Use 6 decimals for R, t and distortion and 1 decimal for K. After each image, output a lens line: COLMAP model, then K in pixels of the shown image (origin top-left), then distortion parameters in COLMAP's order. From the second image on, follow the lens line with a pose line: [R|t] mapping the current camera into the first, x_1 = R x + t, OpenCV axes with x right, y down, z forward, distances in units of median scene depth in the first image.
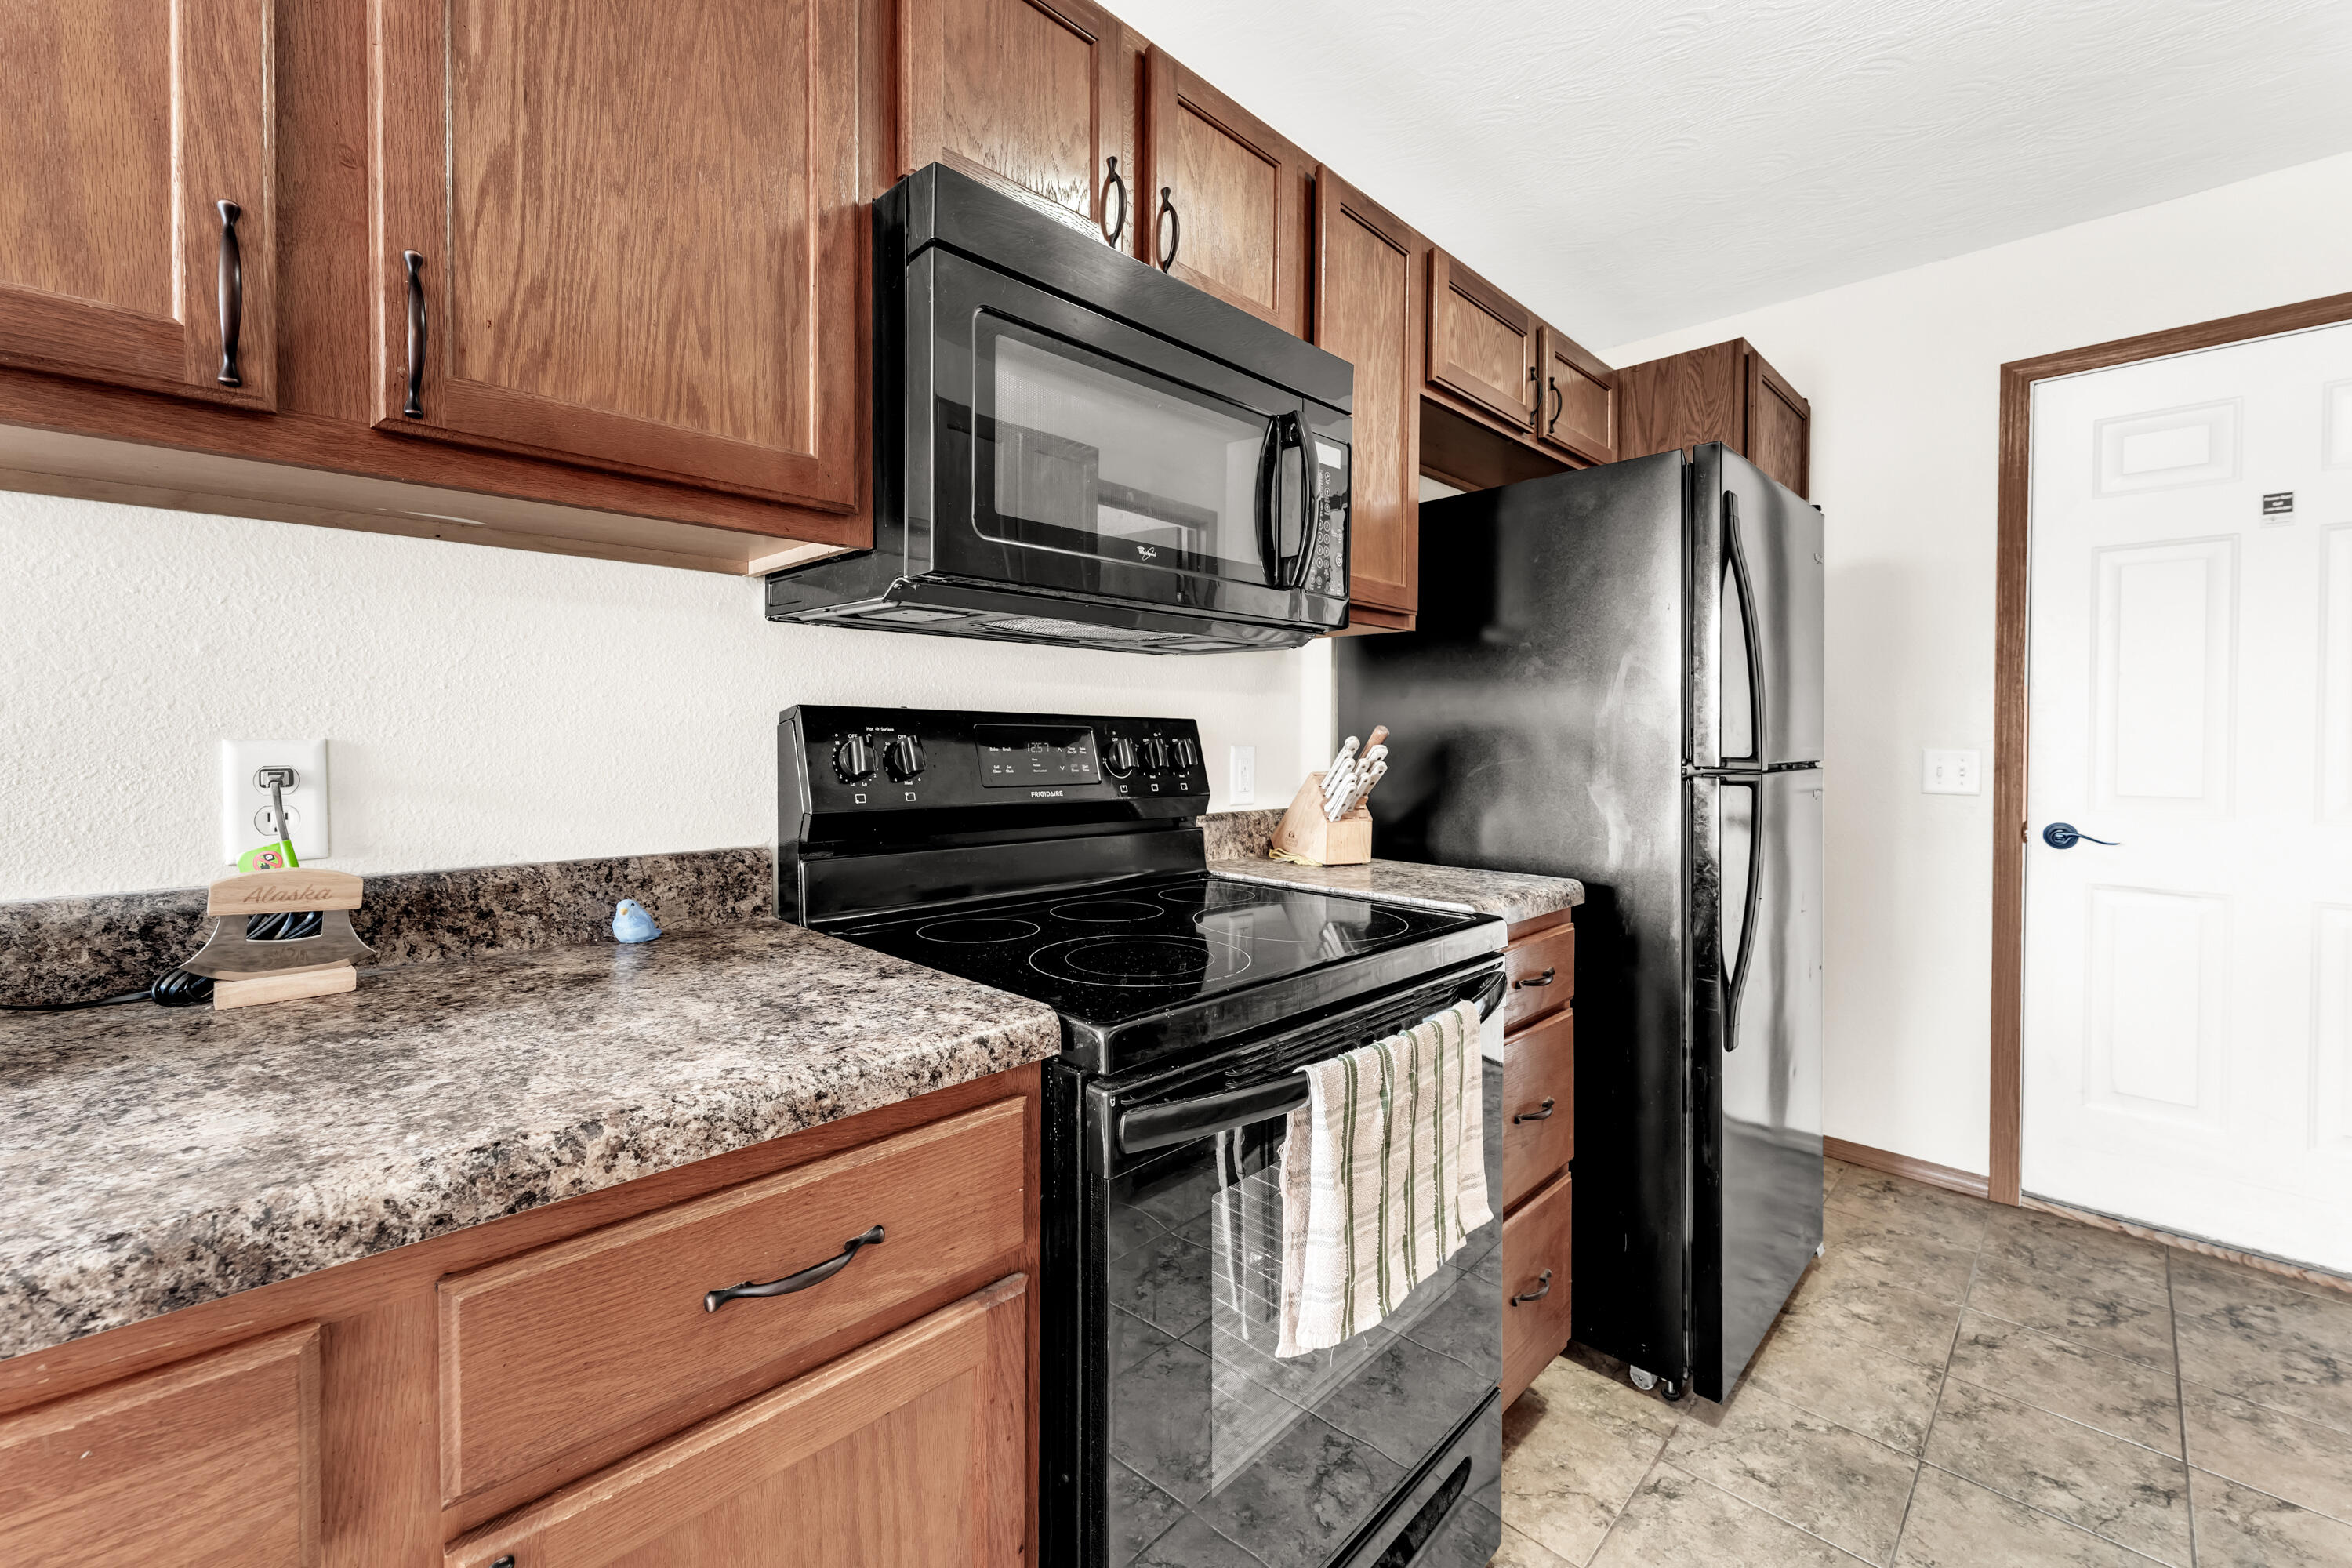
lens RADIAL K [[967.7, 0, 1168.9], [0, 967.7, 747.8], [0, 0, 1]] dist [0.002425, 0.000363]
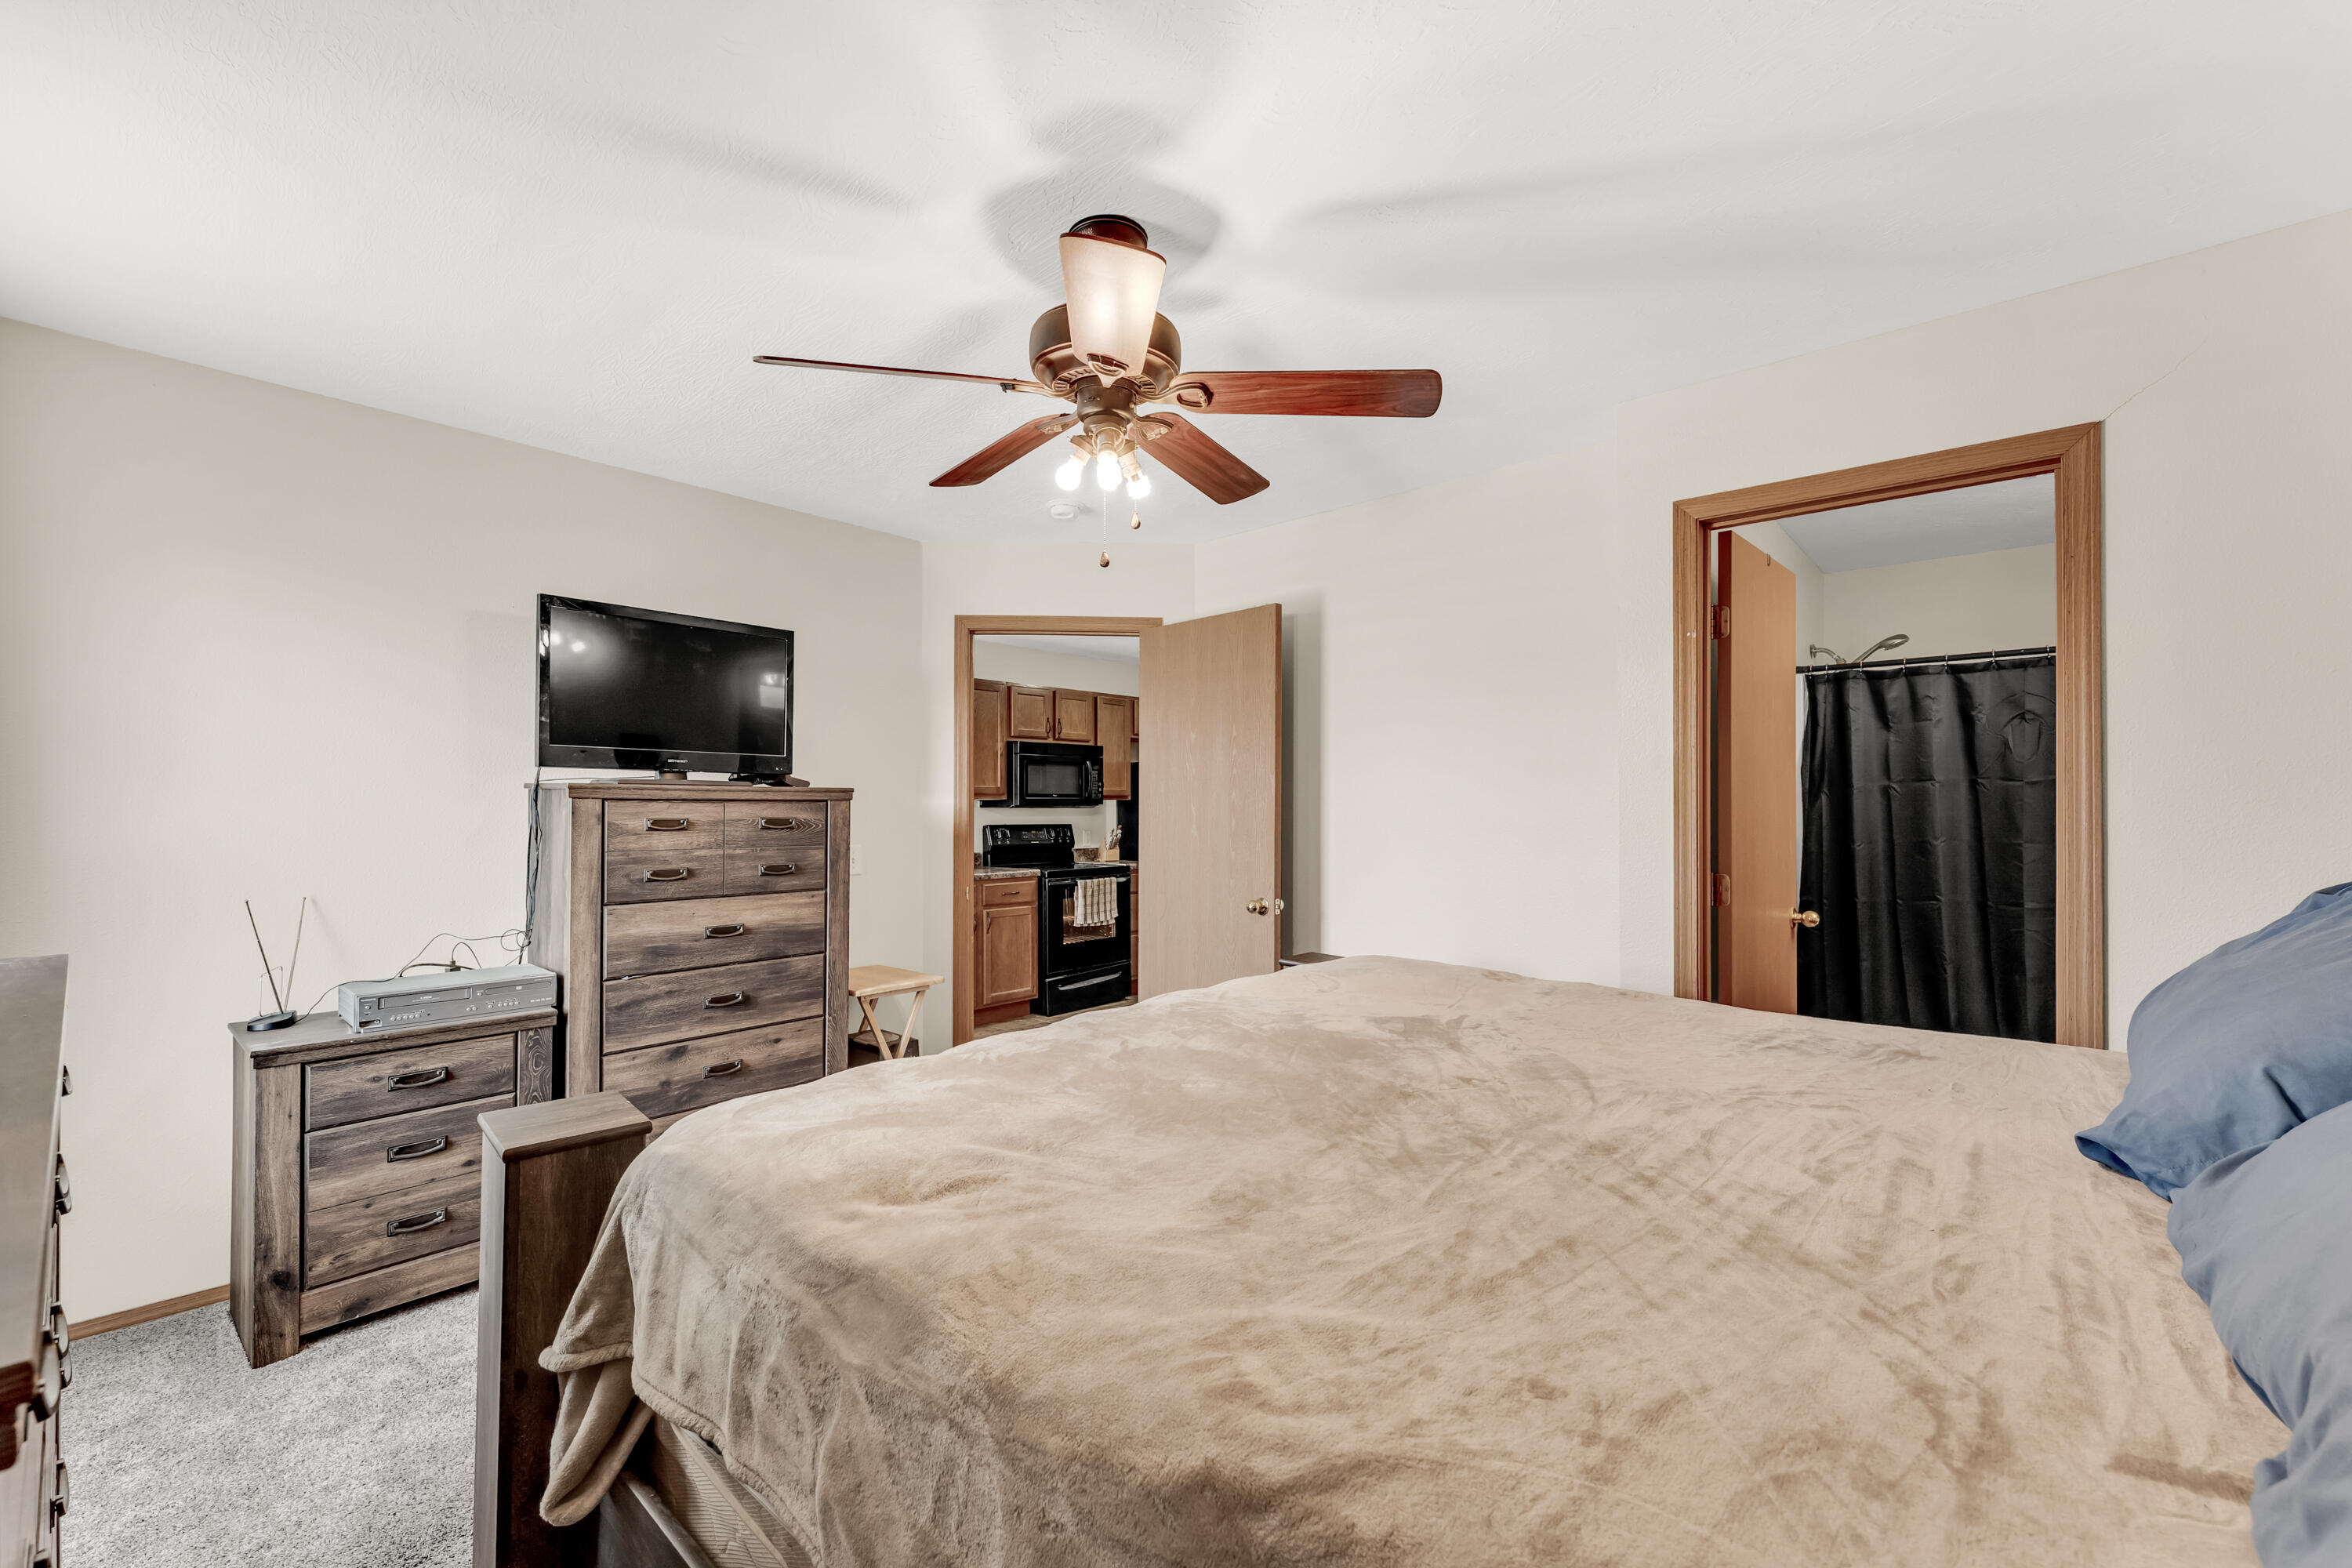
lens RADIAL K [[949.6, 0, 1176.0], [0, 949.6, 784.0], [0, 0, 1]] dist [0.000695, -0.000015]
pose [[0.997814, -0.005908, 0.065819, 0.188891], [0.008165, 0.999386, -0.034076, -0.054683], [-0.065578, 0.034539, 0.997250, -2.664897]]
